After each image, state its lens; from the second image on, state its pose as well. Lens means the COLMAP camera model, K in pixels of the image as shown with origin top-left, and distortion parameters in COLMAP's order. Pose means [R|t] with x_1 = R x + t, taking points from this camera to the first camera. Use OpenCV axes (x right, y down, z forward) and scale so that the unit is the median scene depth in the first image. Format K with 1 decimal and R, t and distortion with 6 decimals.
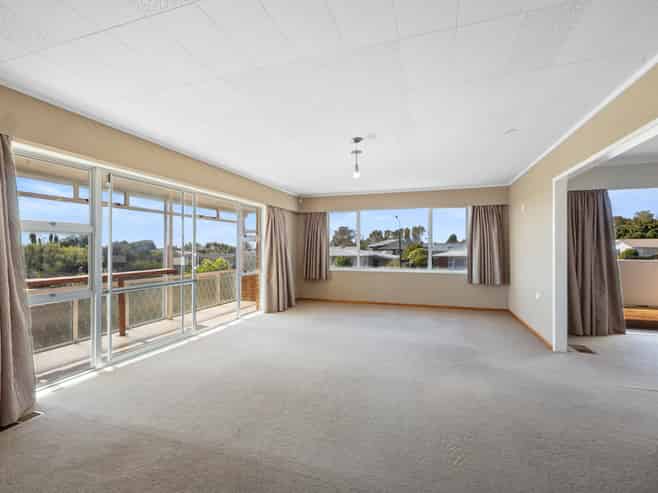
lens RADIAL K [[305.2, 0, 330.7], [0, 305.2, 237.4], [0, 0, 1]] dist [-0.001268, 0.000126]
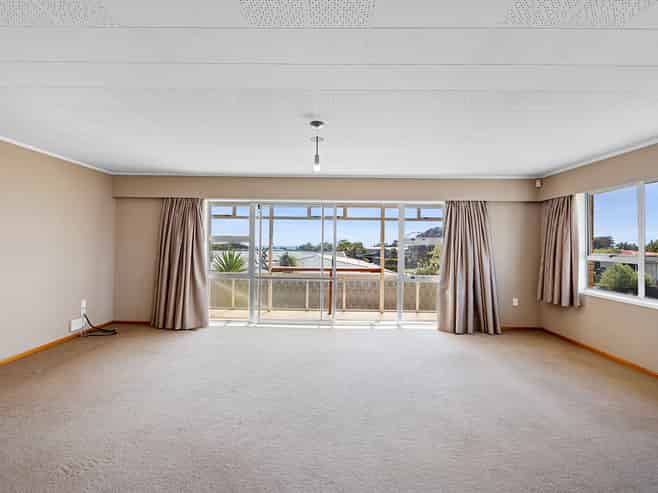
lens RADIAL K [[305.2, 0, 330.7], [0, 305.2, 237.4], [0, 0, 1]] dist [-0.001268, 0.000126]
pose [[0.344634, -0.012145, -0.938658, 0.477054], [0.020941, 0.999767, -0.005247, -0.009487], [0.938503, -0.017848, 0.344808, 0.433982]]
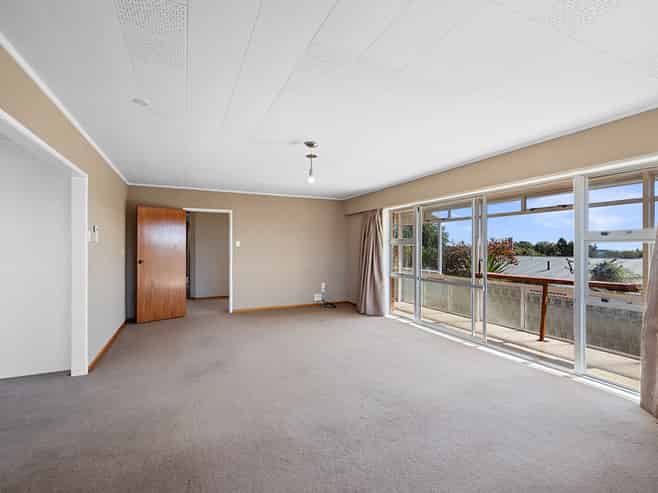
lens RADIAL K [[305.2, 0, 330.7], [0, 305.2, 237.4], [0, 0, 1]] dist [-0.001268, 0.000126]
pose [[-0.678995, -0.022426, -0.733800, 0.419132], [0.028997, 0.997934, -0.057330, 0.019628], [0.733570, -0.060205, -0.676942, 0.965395]]
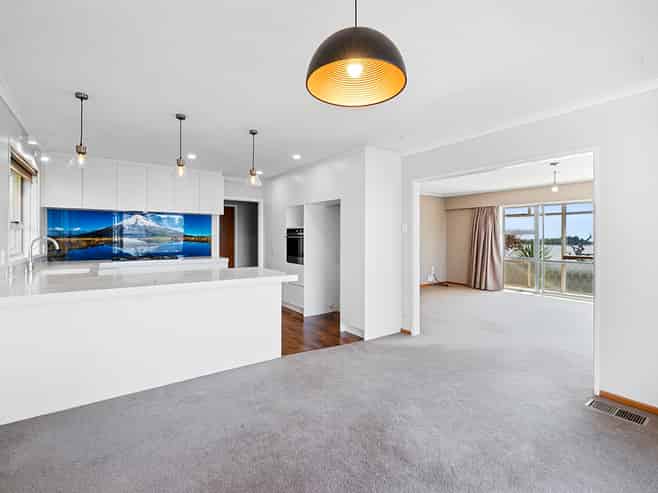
lens RADIAL K [[305.2, 0, 330.7], [0, 305.2, 237.4], [0, 0, 1]] dist [-0.001268, 0.000126]
pose [[-0.568092, 0.003549, -0.822957, 1.009575], [0.027940, 0.999497, -0.014977, 0.001500], [0.822491, -0.031502, -0.567906, 0.540079]]
